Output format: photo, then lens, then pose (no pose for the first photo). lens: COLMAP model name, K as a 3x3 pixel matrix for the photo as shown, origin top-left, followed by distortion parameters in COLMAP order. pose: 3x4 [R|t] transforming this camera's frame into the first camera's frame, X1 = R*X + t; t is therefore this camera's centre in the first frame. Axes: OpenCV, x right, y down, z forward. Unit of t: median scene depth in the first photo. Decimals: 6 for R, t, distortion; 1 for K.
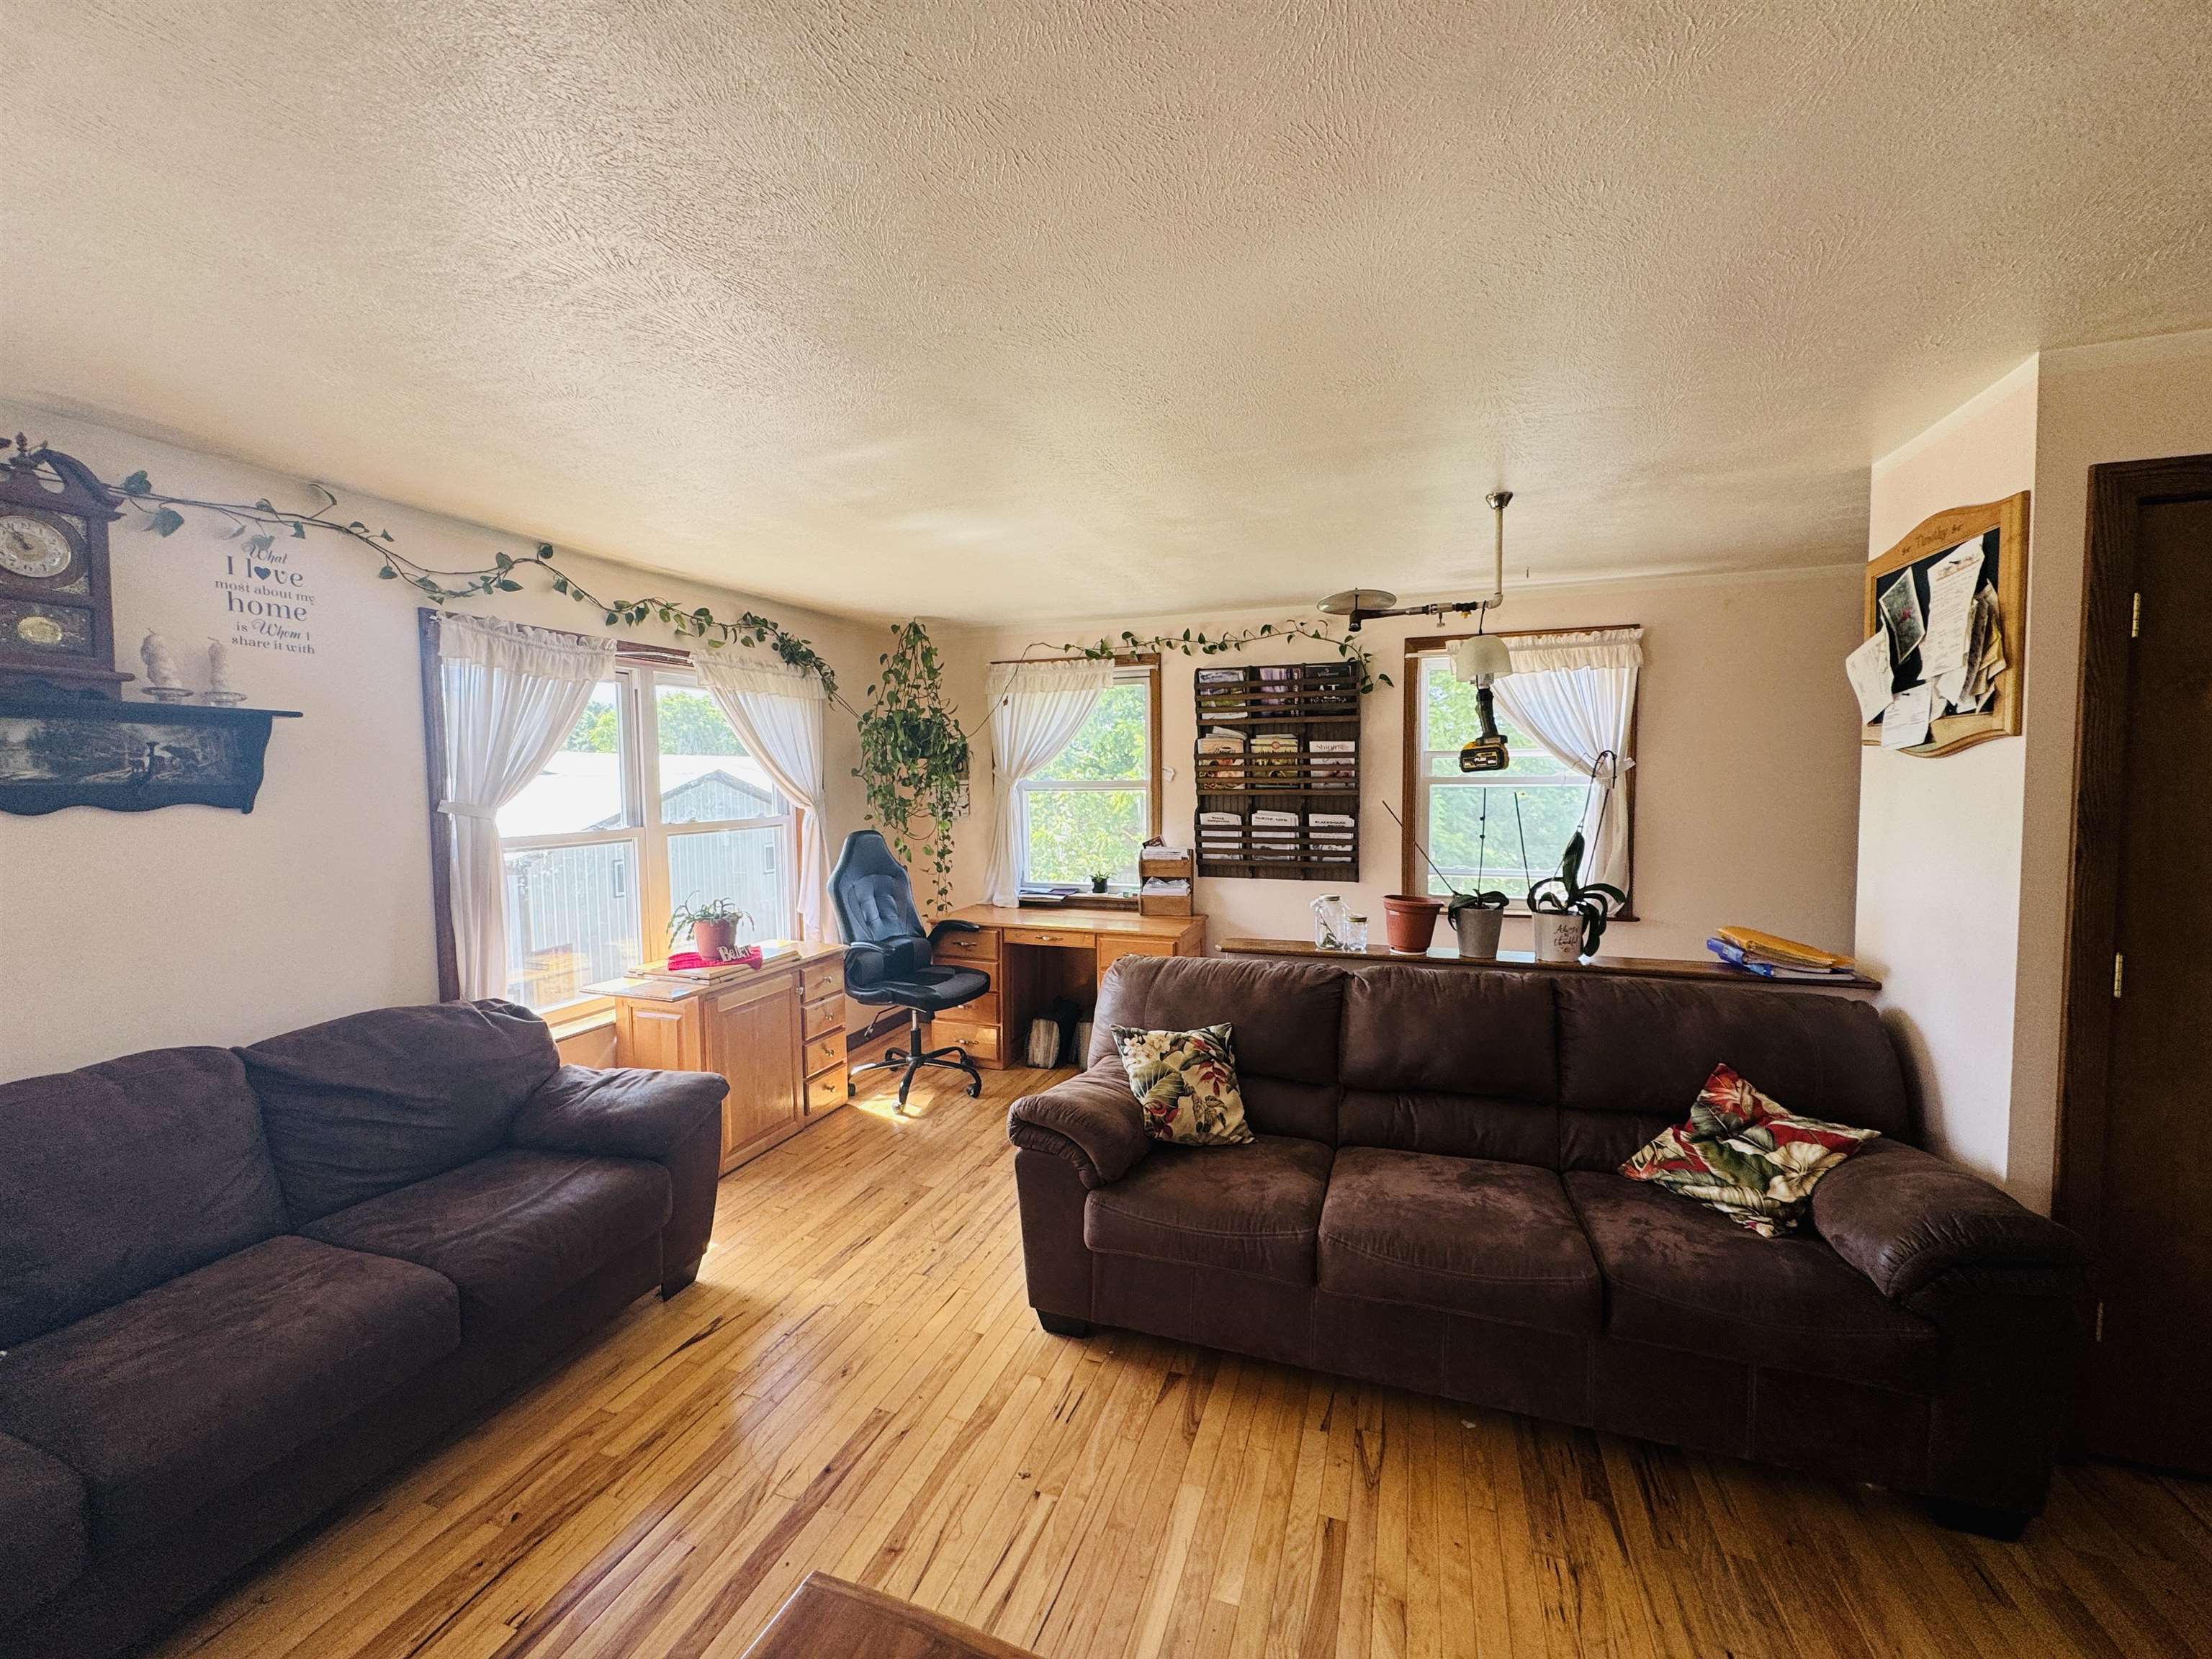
lens RADIAL K [[884.1, 0, 1097.7], [0, 884.1, 820.7], [0, 0, 1]] dist [-0.002414, 0.000386]
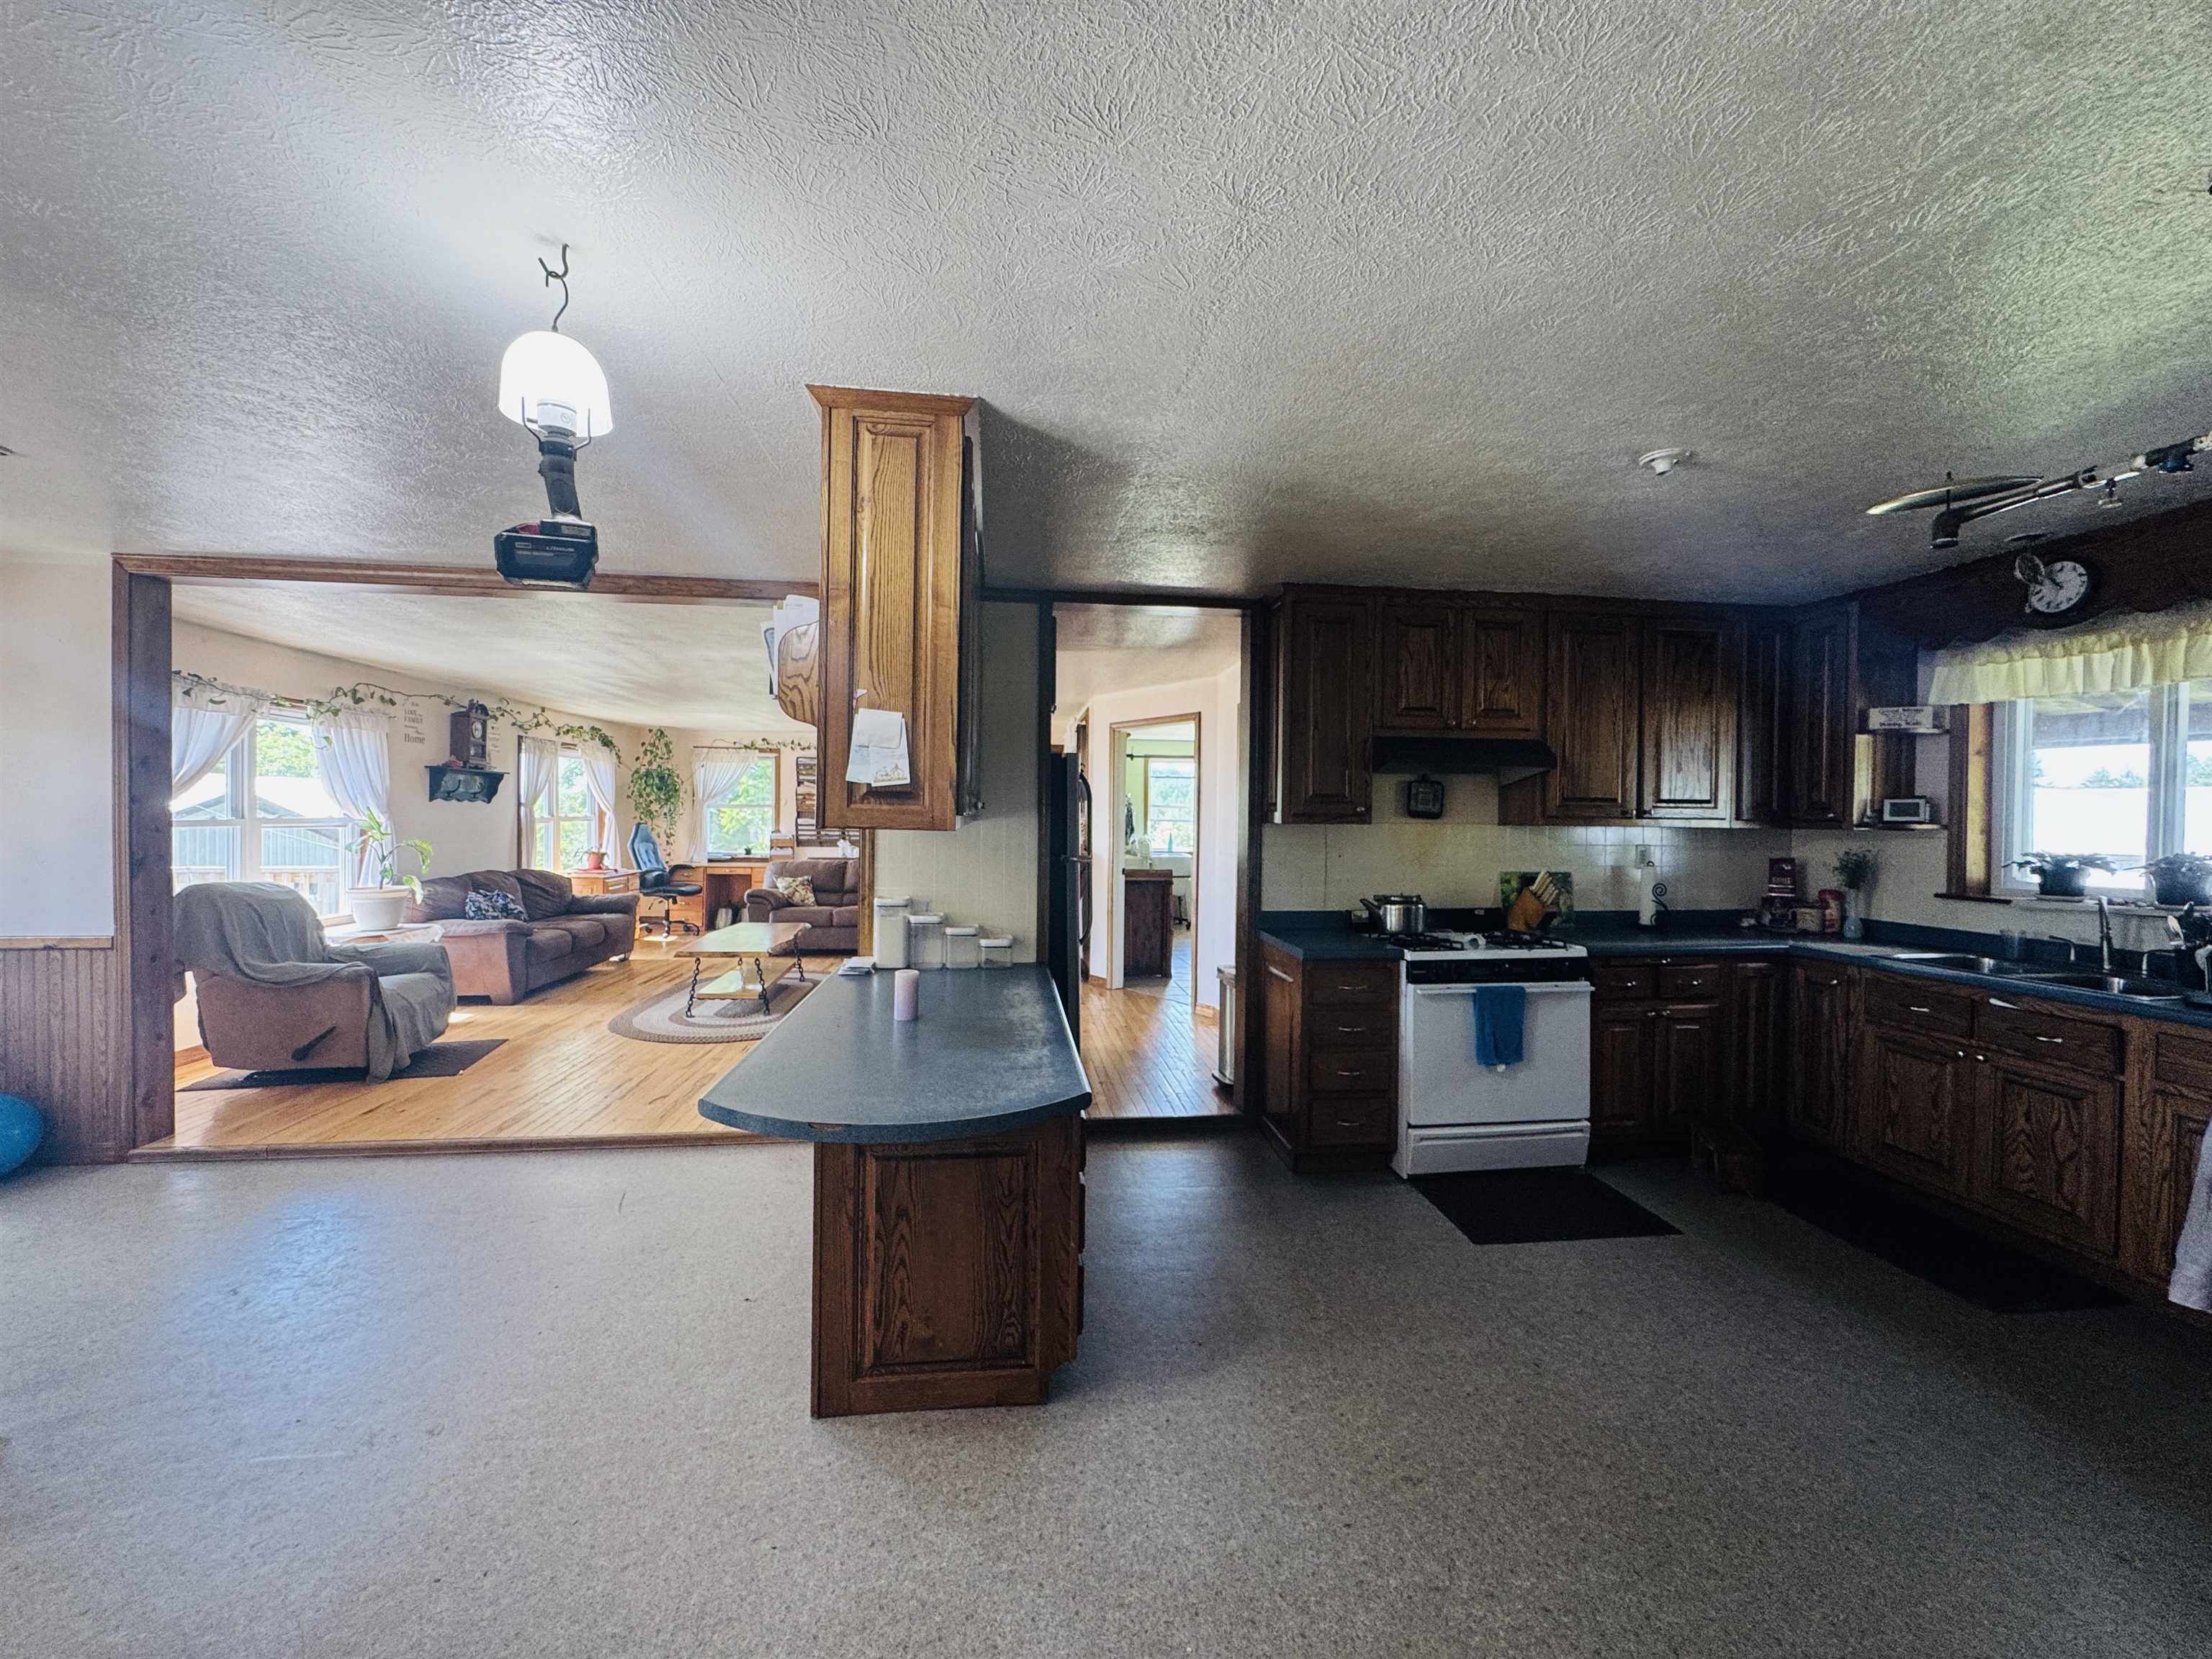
lens RADIAL K [[884.1, 0, 1100.2], [0, 884.1, 818.3], [0, 0, 1]] dist [-0.002414, 0.000386]
pose [[0.893206, 0.020952, 0.449159, -0.227609], [-0.000213, 0.998933, -0.046174, 0.101441], [-0.449647, 0.041147, 0.892258, -1.500106]]
